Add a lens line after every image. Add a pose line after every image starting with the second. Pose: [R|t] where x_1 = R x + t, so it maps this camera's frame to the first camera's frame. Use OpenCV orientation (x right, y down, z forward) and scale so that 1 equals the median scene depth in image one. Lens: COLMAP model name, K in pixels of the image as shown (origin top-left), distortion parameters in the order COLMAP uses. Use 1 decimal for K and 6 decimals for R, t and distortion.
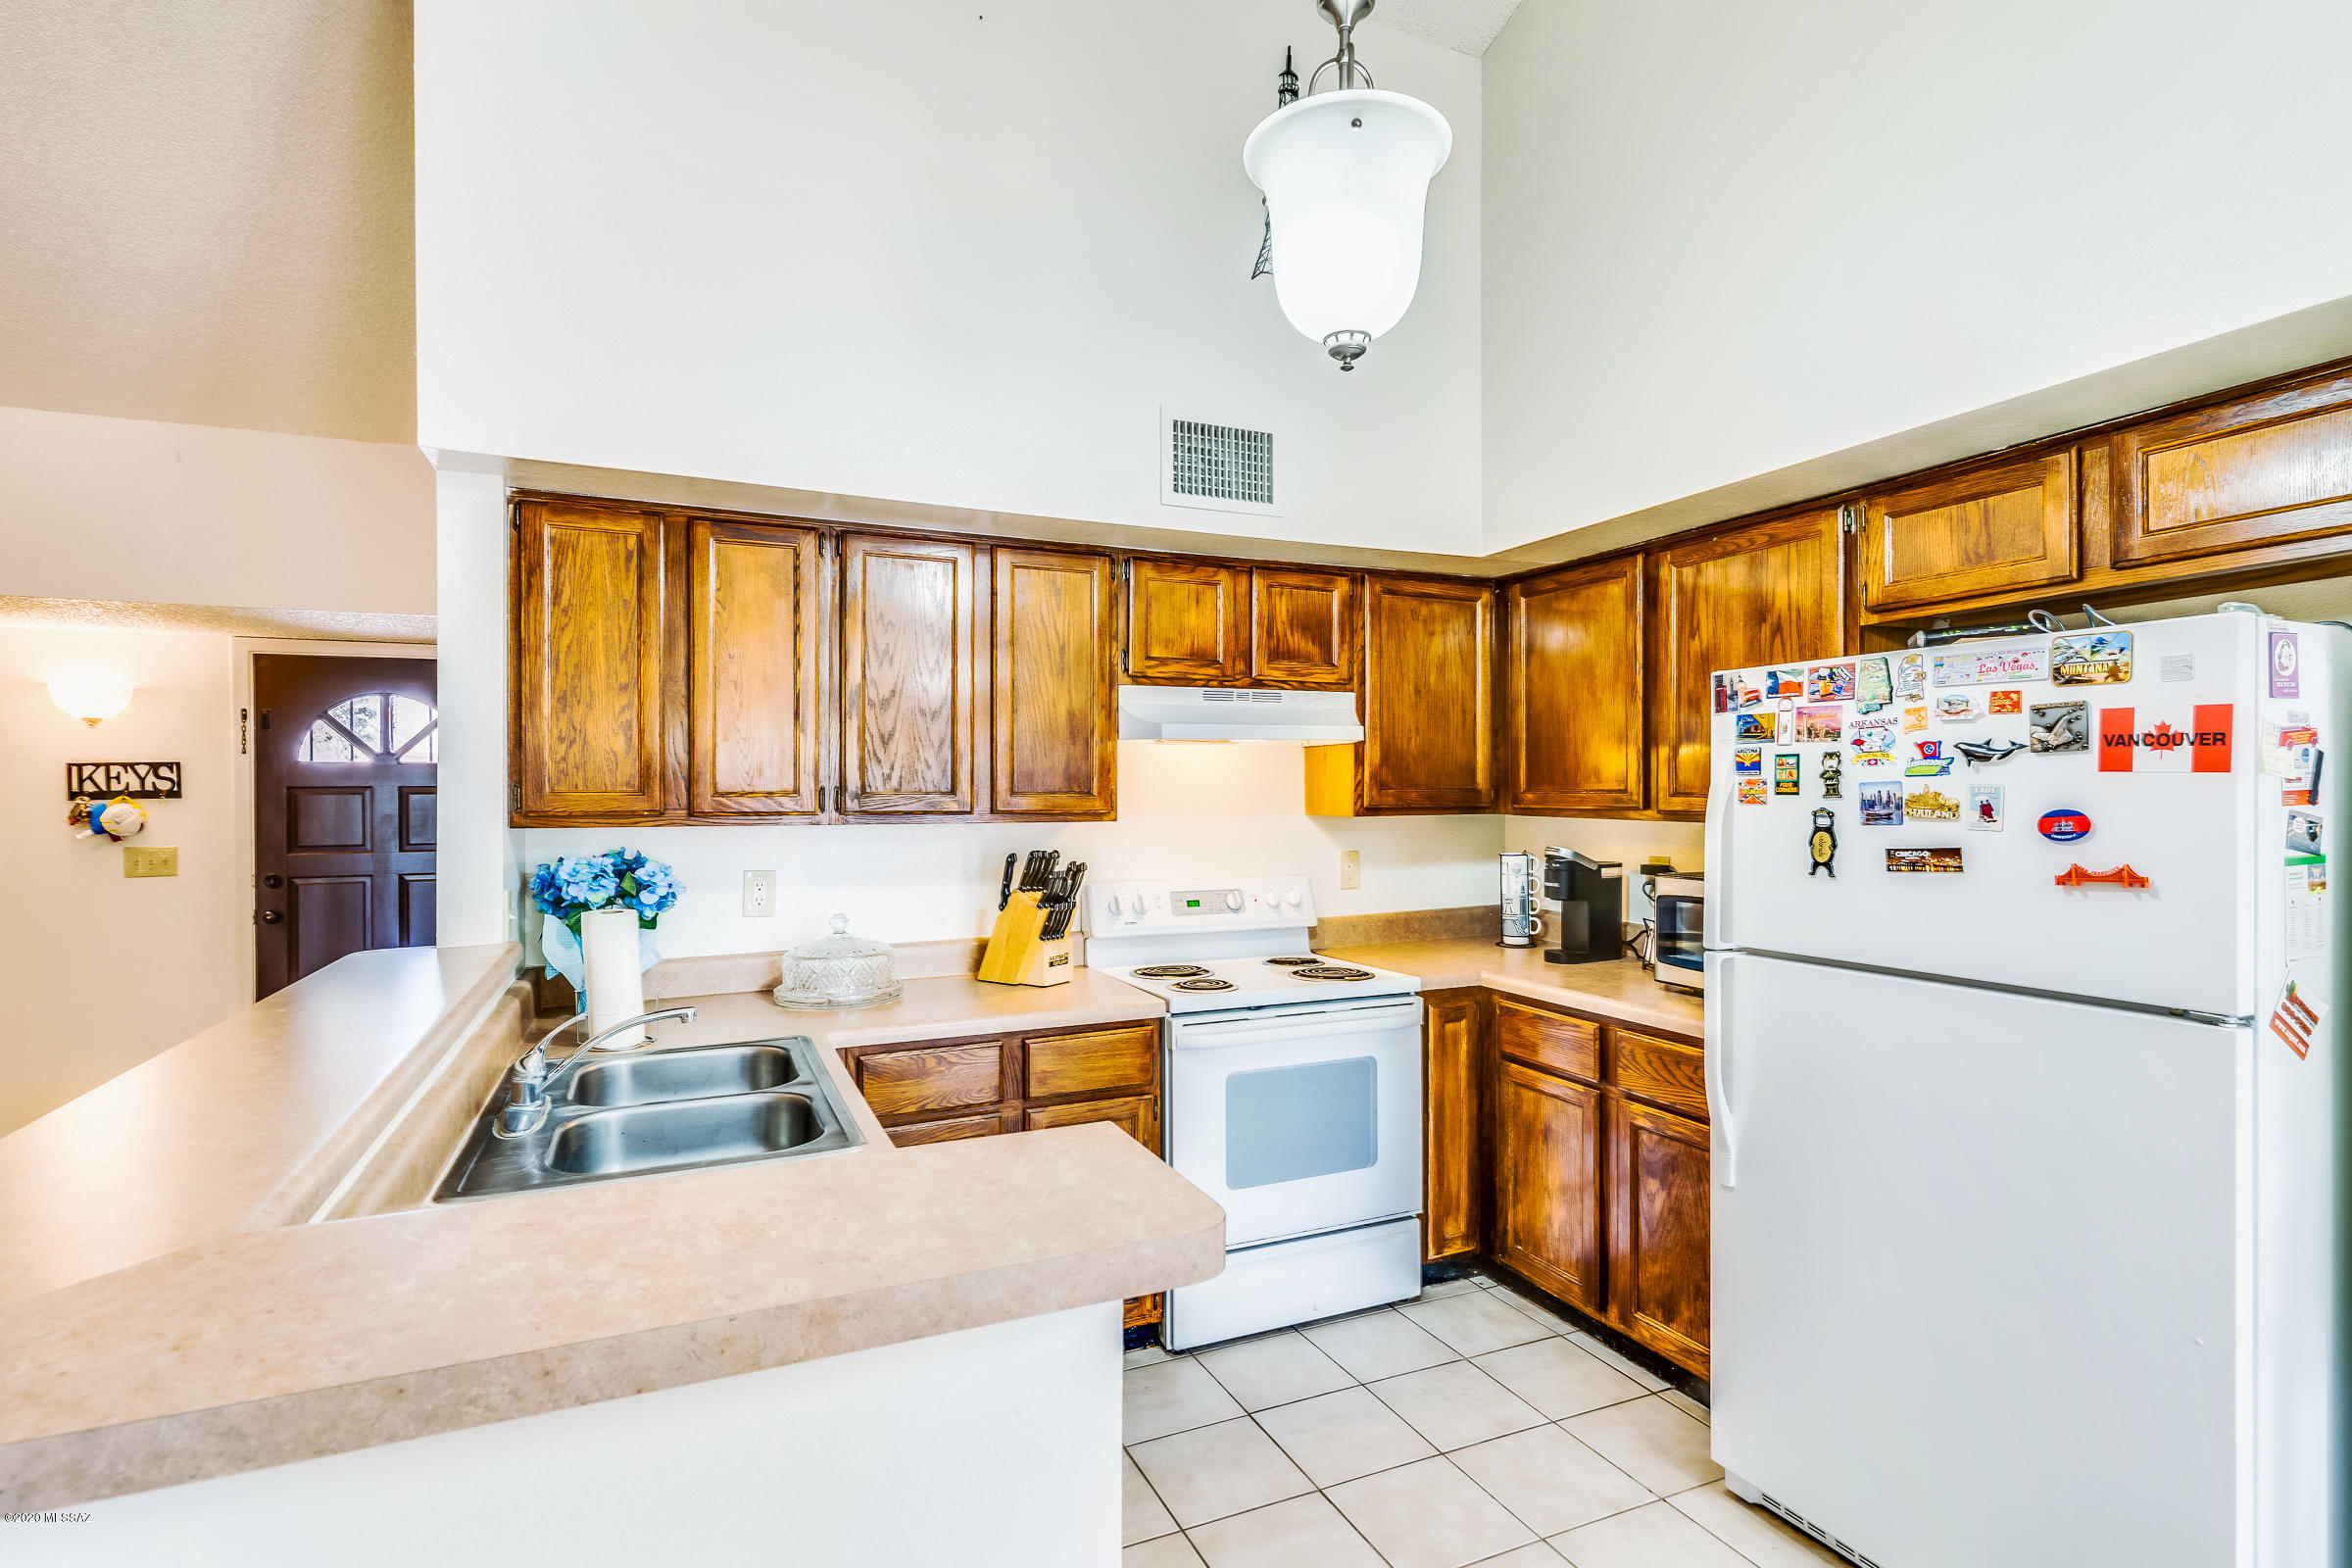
lens RADIAL K [[1135.8, 0, 1200.5], [0, 1135.8, 798.9], [0, 0, 1]] dist [0.004124, 0.000356]
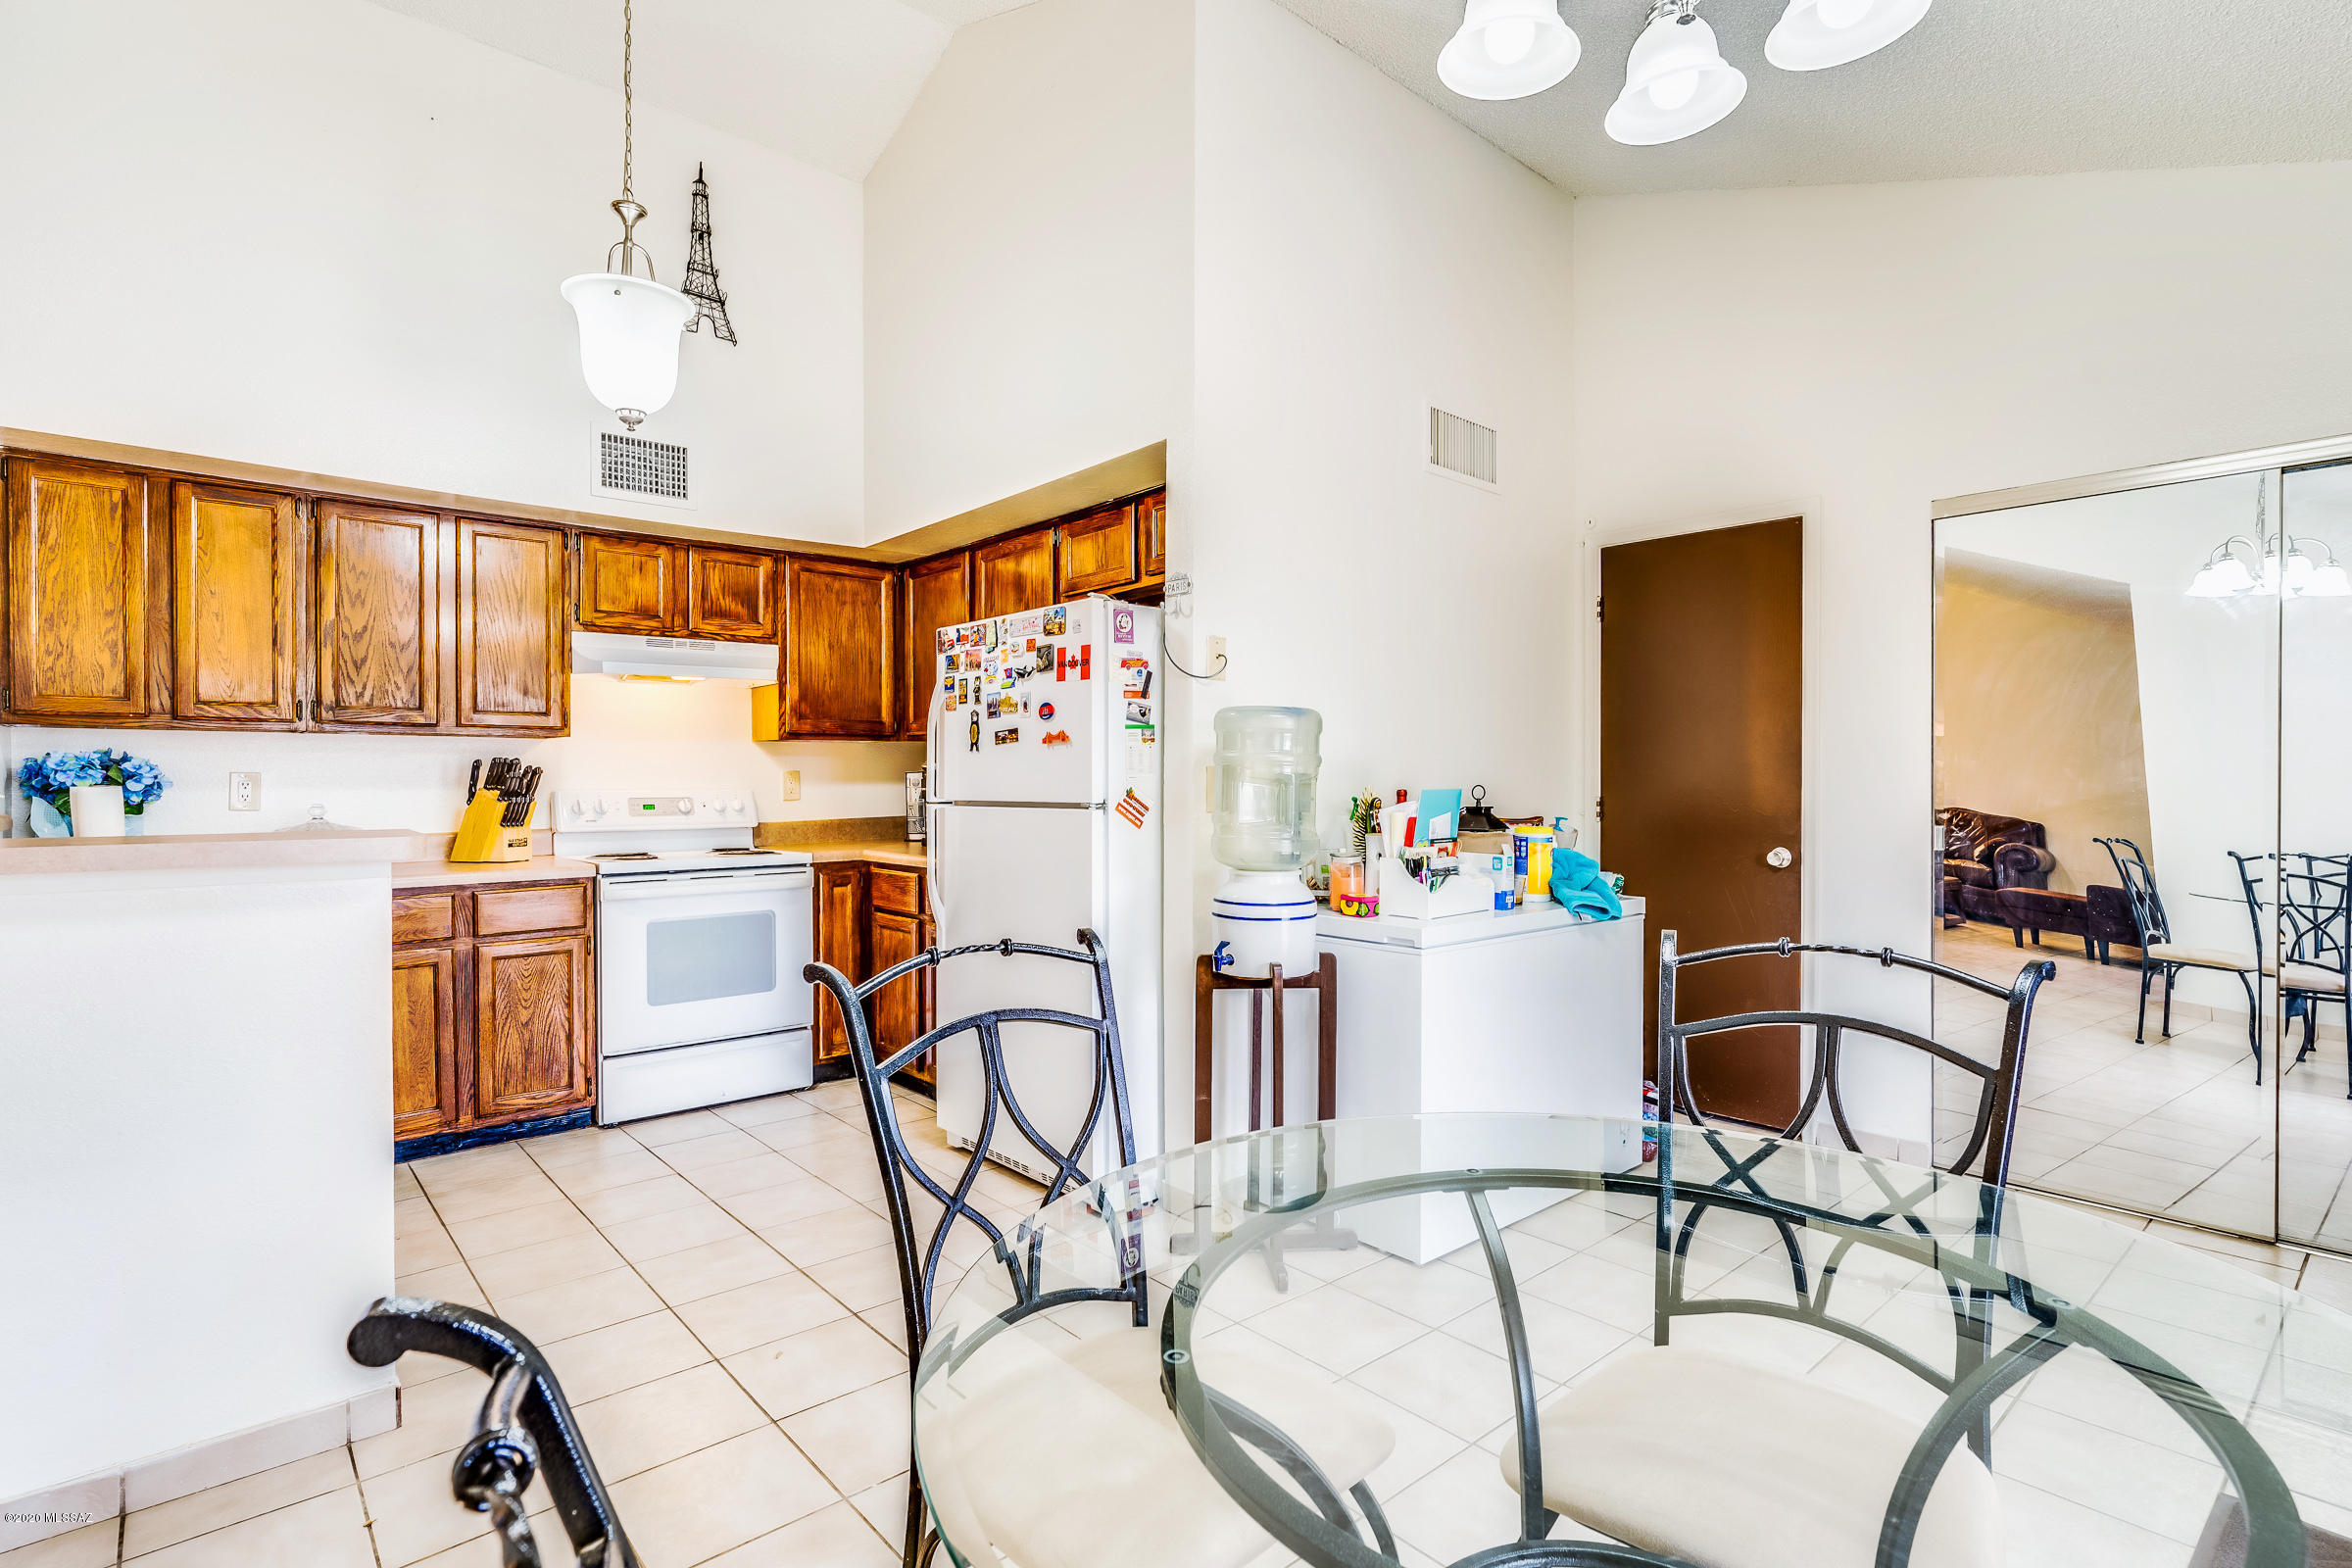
lens RADIAL K [[1115.4, 0, 1129.2], [0, 1115.4, 788.6], [0, 0, 1]] dist [-0.001328, 0.000185]
pose [[0.964778, 0.000921, 0.263066, 0.212370], [-0.003203, 0.999961, 0.008247, 0.068562], [-0.263048, -0.008799, 0.964743, -0.401904]]
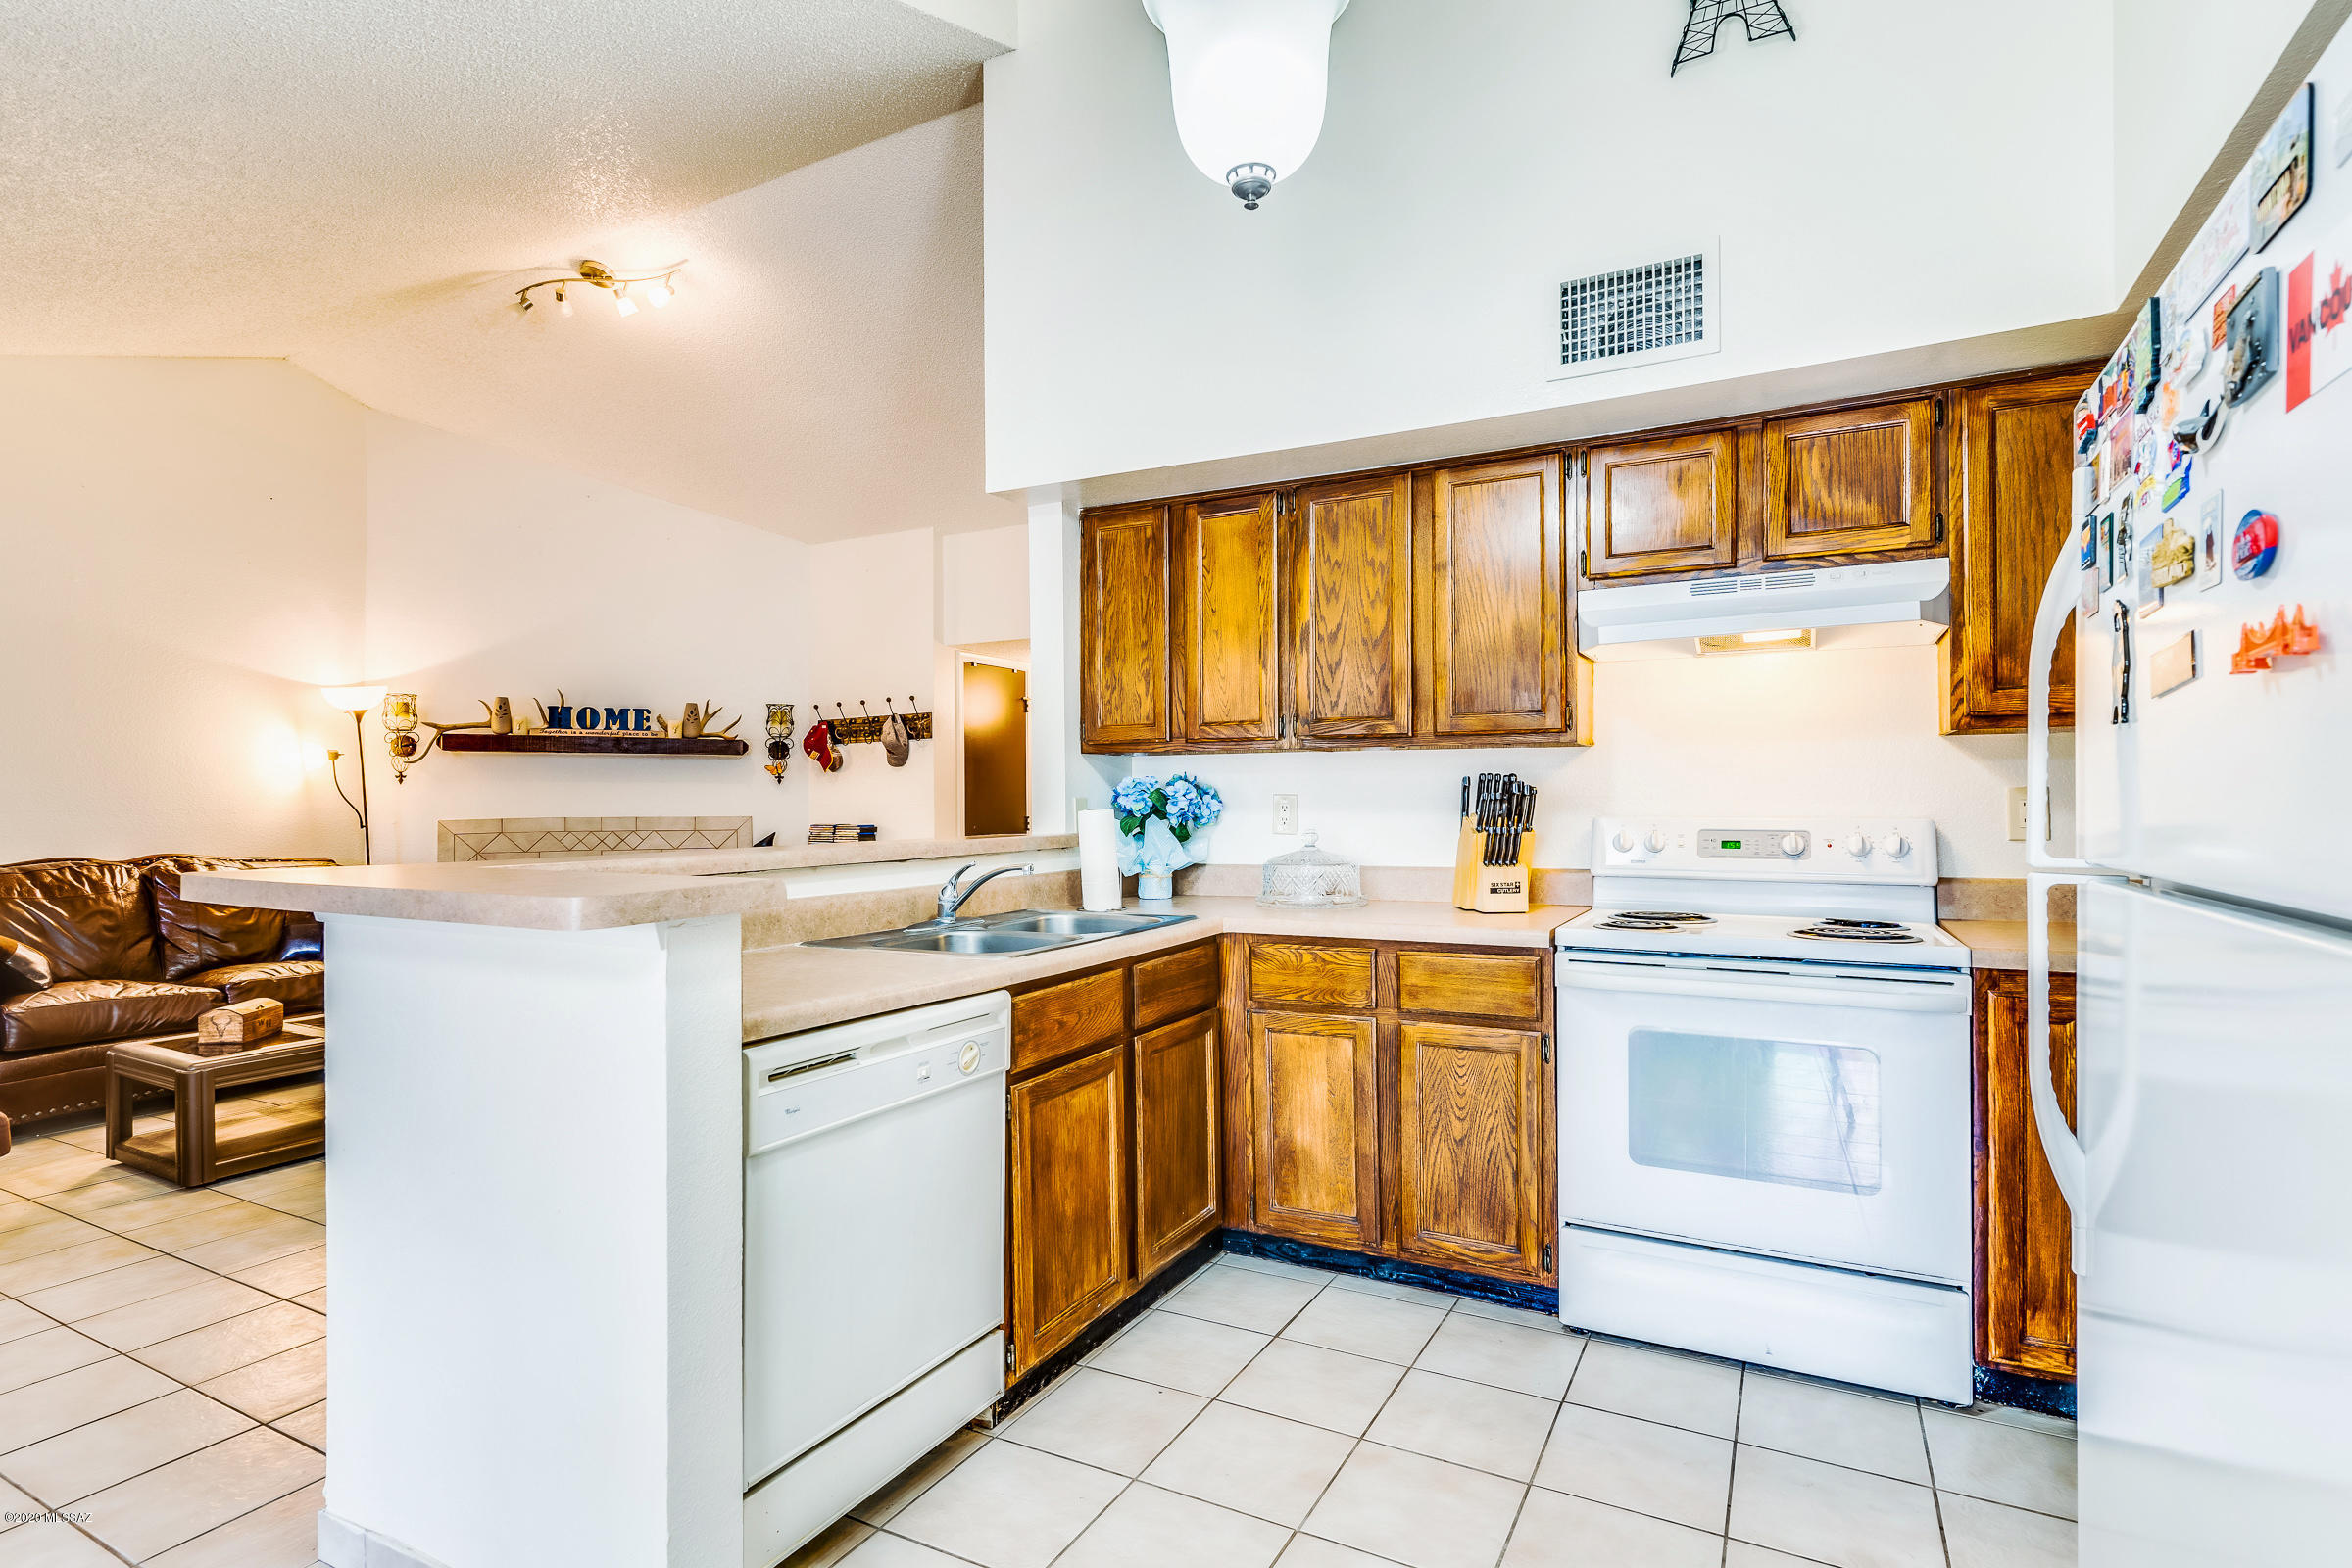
lens RADIAL K [[1125.4, 0, 1152.7], [0, 1125.4, 800.0], [0, 0, 1]] dist [0.022167, 0.000395]
pose [[0.622398, 0.002175, -0.782698, 0.436577], [0.000577, 0.999995, 0.003238, 0.065003], [0.782700, -0.002467, 0.622394, 0.177822]]
